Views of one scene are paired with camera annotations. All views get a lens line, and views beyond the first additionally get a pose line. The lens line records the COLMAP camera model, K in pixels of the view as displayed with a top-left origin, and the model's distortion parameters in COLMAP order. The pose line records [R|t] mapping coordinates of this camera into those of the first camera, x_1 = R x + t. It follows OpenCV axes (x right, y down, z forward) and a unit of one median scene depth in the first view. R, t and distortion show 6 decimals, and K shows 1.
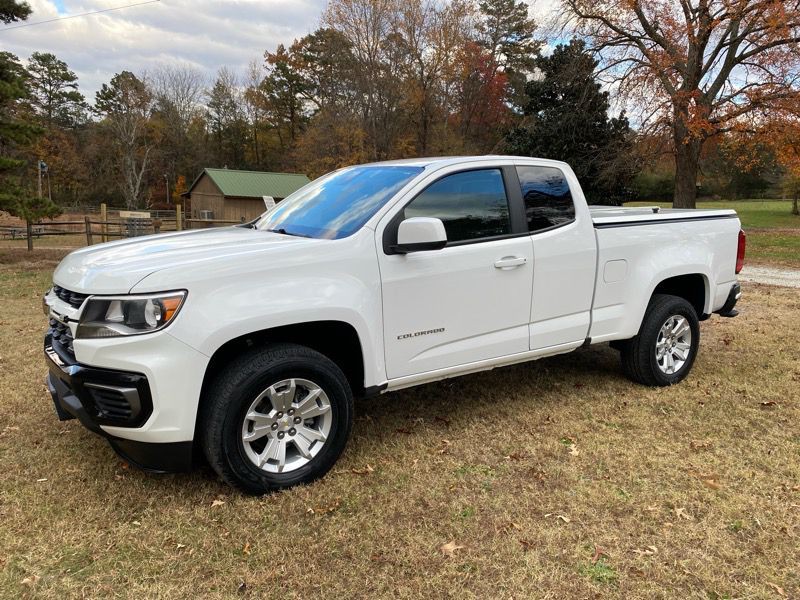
lens RADIAL K [[610.3, 0, 400.7], [0, 610.3, 288.5], [0, 0, 1]] dist [0.031016, -0.022610]
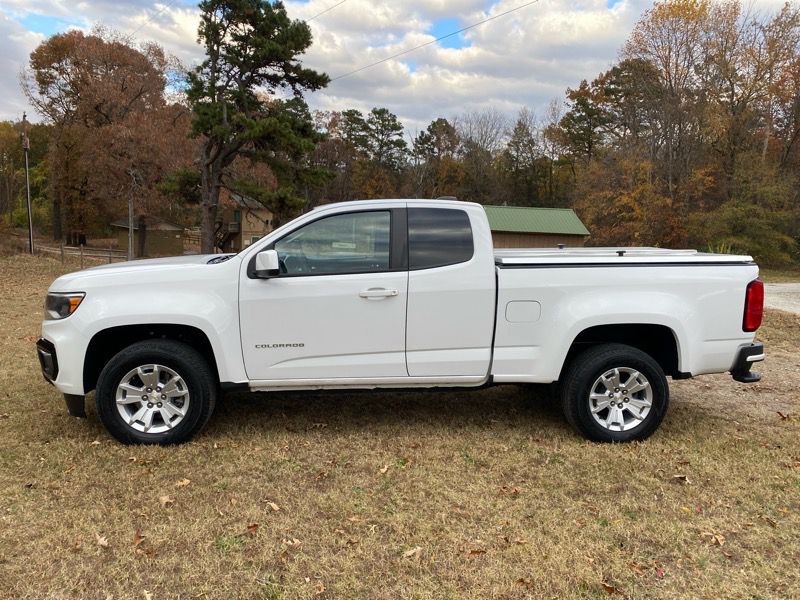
lens RADIAL K [[610.3, 0, 397.1], [0, 610.3, 291.8], [0, 0, 1]] dist [0.031016, -0.022610]
pose [[0.879008, 0.063811, -0.472518, 0.125971], [-0.087166, 0.995809, -0.027674, -0.003007], [0.468772, 0.065513, 0.880887, 0.005609]]
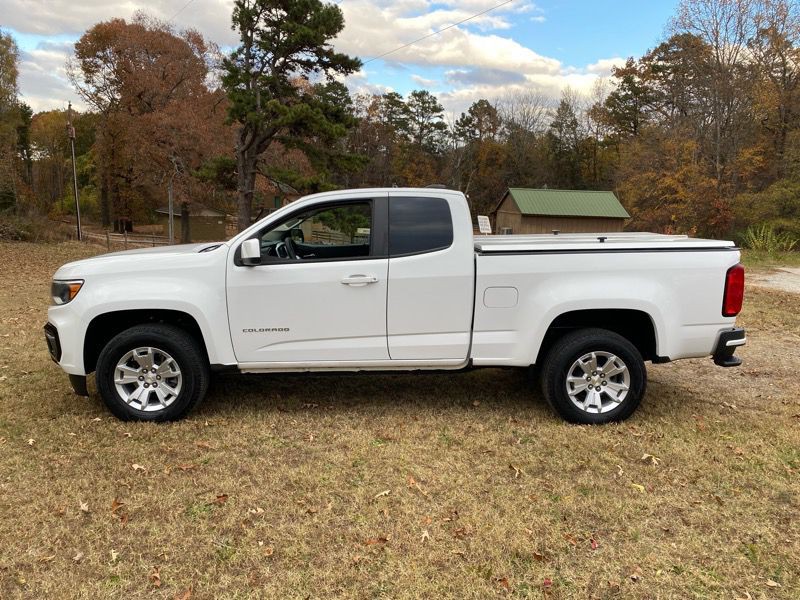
lens RADIAL K [[610.3, 0, 408.1], [0, 610.3, 299.6], [0, 0, 1]] dist [0.031016, -0.022610]
pose [[0.853051, 0.081021, -0.515499, 0.147149], [-0.085672, 0.996213, 0.014805, -0.005253], [0.514747, 0.031535, 0.856762, 0.009155]]
